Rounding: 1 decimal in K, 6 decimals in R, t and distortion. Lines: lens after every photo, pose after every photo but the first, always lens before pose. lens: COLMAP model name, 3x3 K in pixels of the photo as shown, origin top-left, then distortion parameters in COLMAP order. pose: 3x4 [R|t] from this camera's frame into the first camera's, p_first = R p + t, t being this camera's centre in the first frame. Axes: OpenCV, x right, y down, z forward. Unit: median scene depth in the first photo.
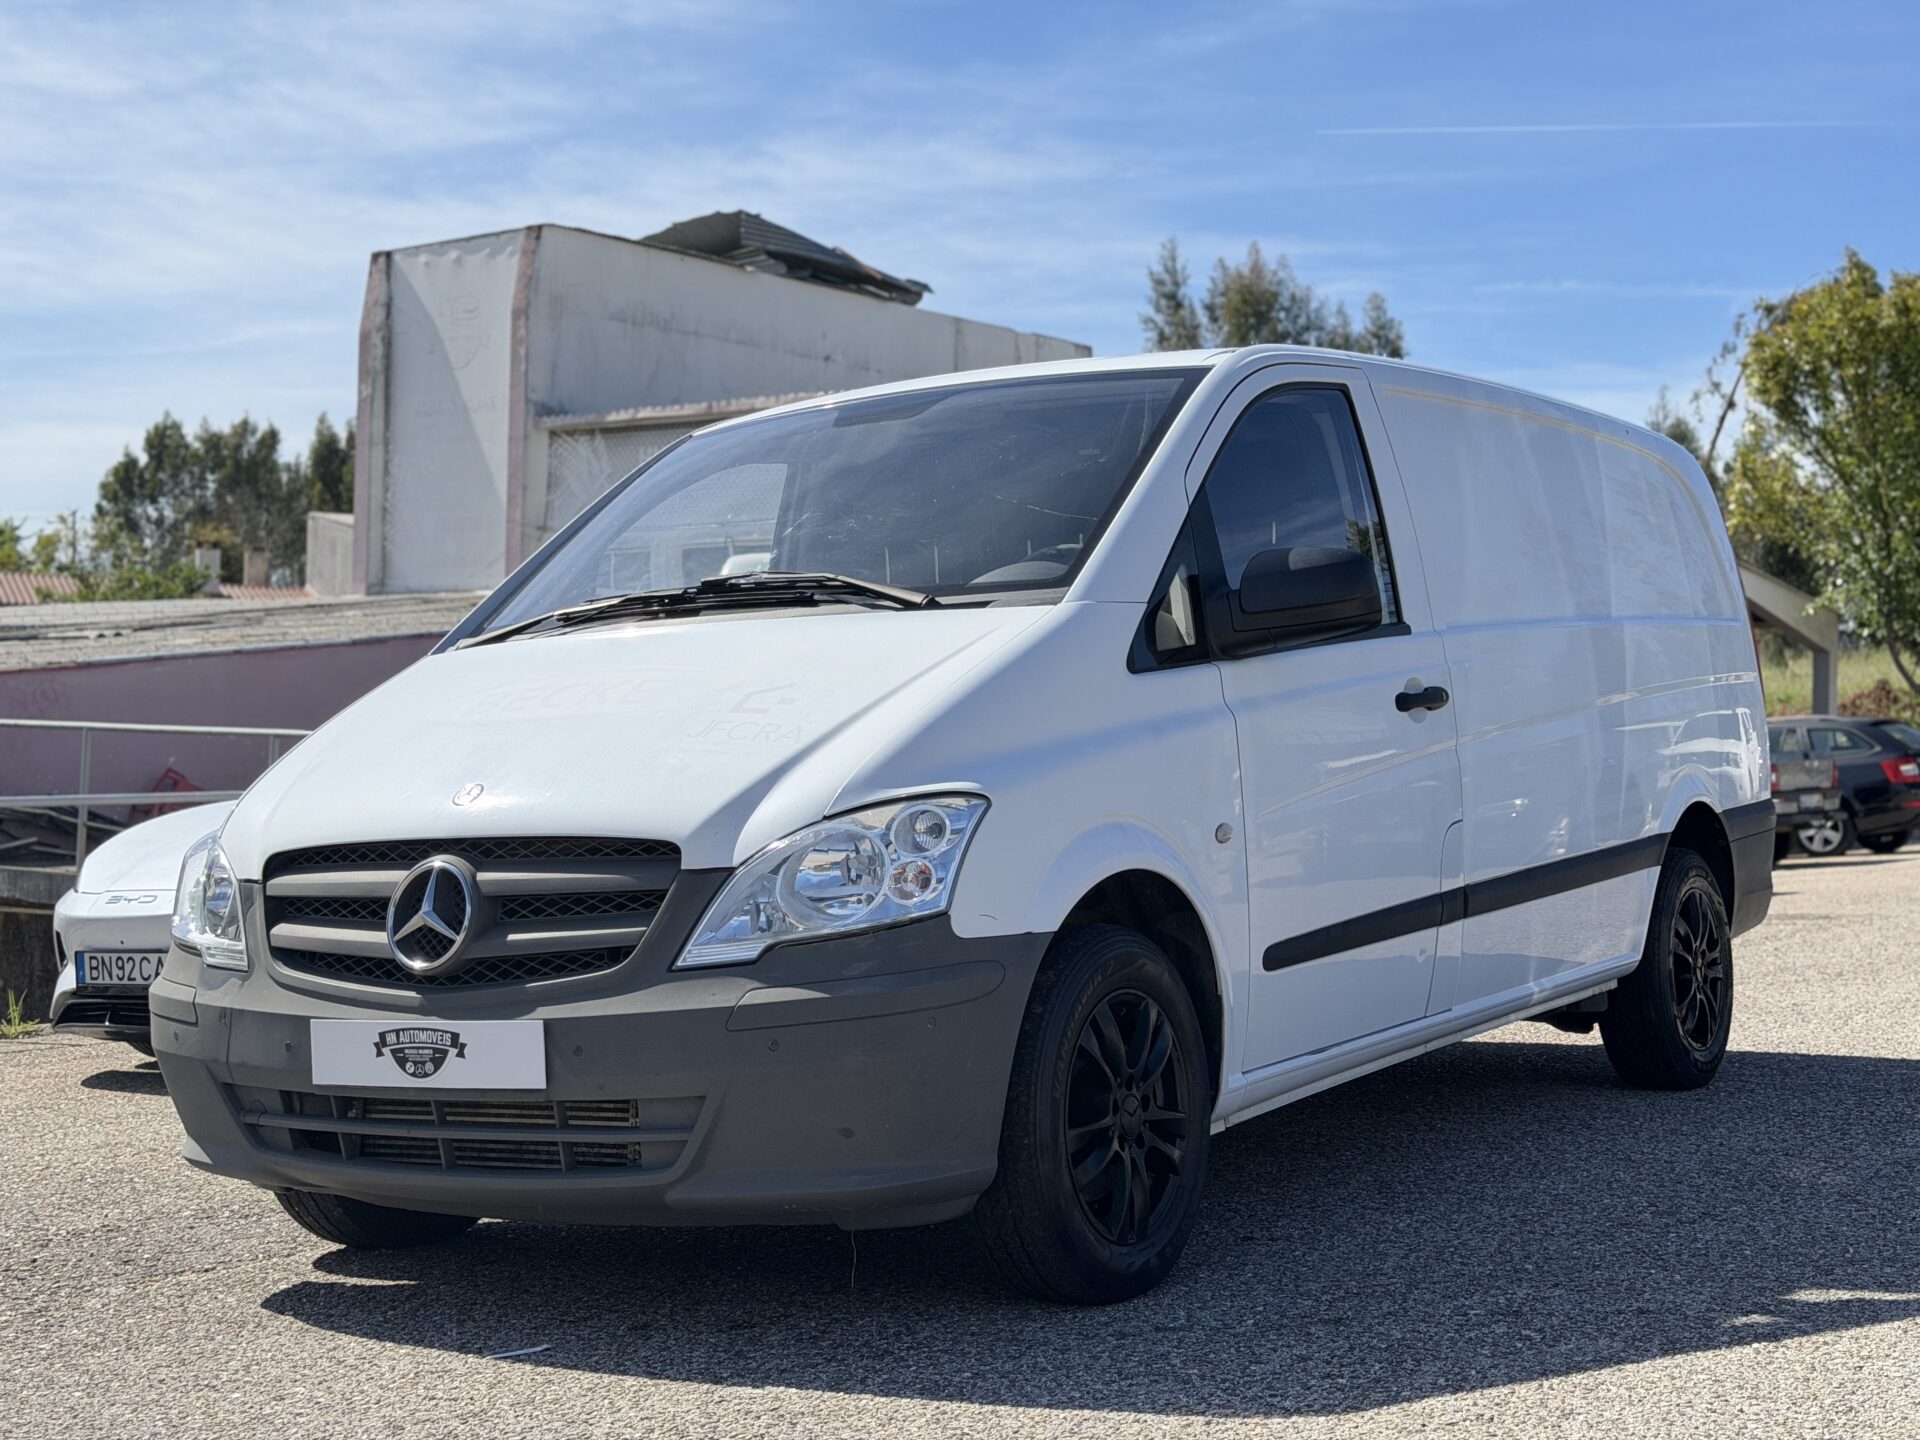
lens RADIAL K [[2705.8, 0, 961.9], [0, 2705.8, 720.1], [0, 0, 1]] dist [0.127066, 0.000000]
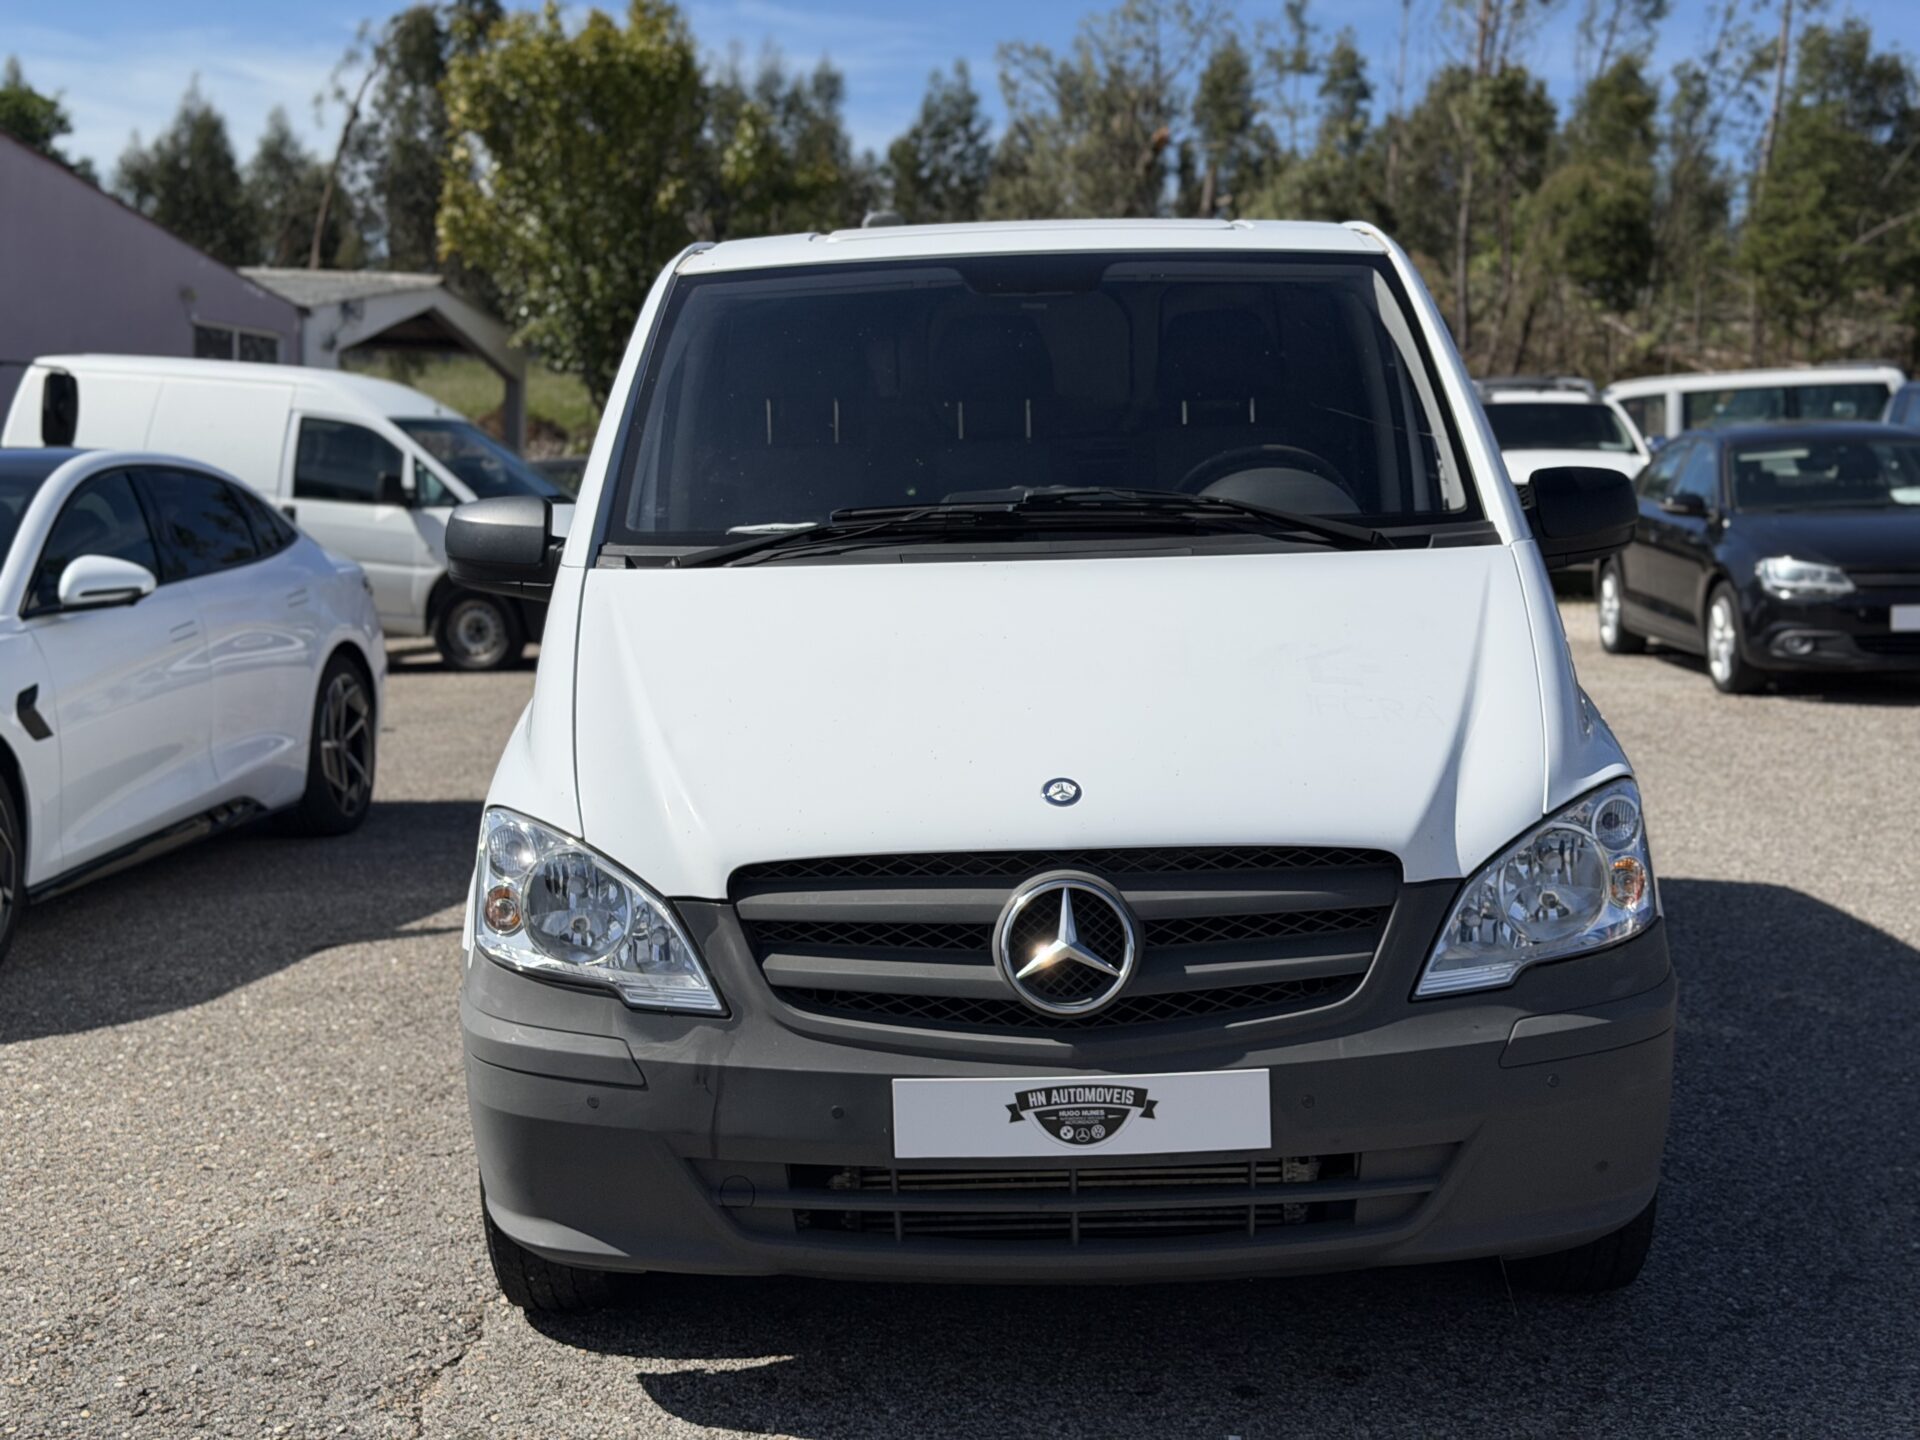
lens RADIAL K [[2705.8, 0, 960.7], [0, 2705.8, 719.8], [0, 0, 1]] dist [0.127066, 0.000000]
pose [[0.845911, -0.037607, 0.531996, -0.659465], [-0.022771, 0.994054, 0.106478, -0.082933], [-0.532838, -0.102185, 0.840025, 0.339710]]
